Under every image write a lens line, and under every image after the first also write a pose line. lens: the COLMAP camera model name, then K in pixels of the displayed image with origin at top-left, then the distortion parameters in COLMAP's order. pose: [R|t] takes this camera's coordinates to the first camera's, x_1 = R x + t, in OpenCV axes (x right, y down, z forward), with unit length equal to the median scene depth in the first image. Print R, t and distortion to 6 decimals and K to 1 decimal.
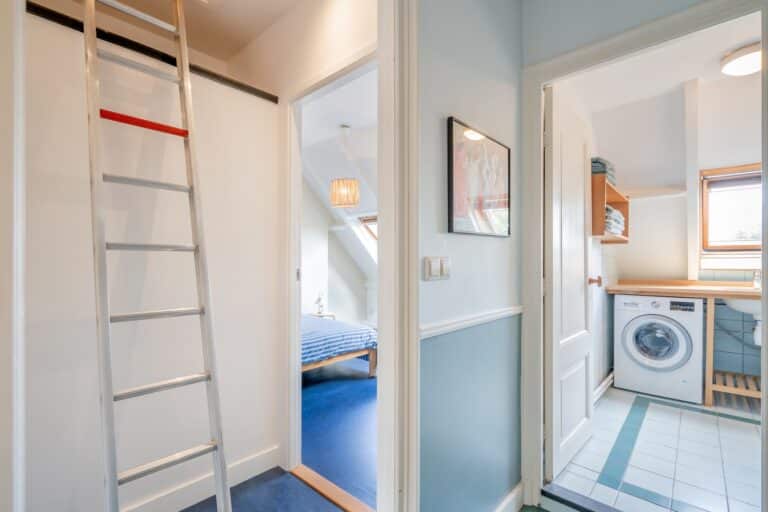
lens RADIAL K [[357.1, 0, 381.4], [0, 357.1, 262.5], [0, 0, 1]] dist [-0.008206, 0.001985]
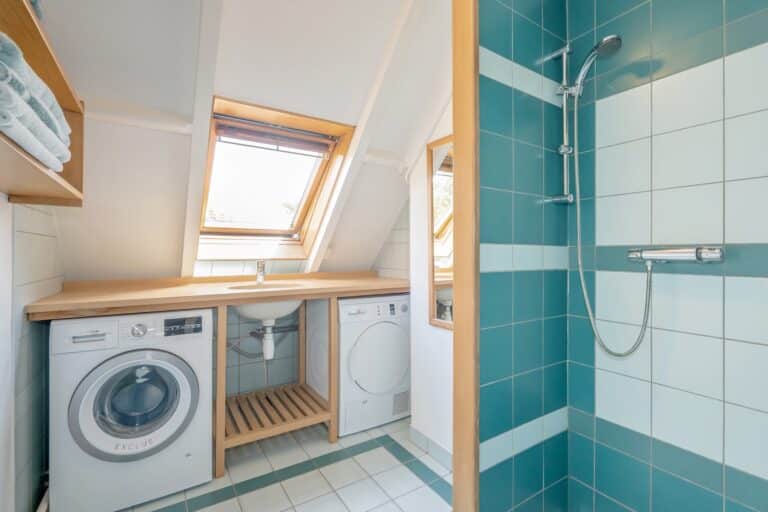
lens RADIAL K [[357.1, 0, 384.3], [0, 357.1, 252.9], [0, 0, 1]] dist [-0.008206, 0.001985]
pose [[0.261149, -0.002480, 0.965295, 0.367651], [-0.003619, 0.999987, 0.003548, 0.002031], [-0.965292, -0.004420, 0.261137, 0.525640]]
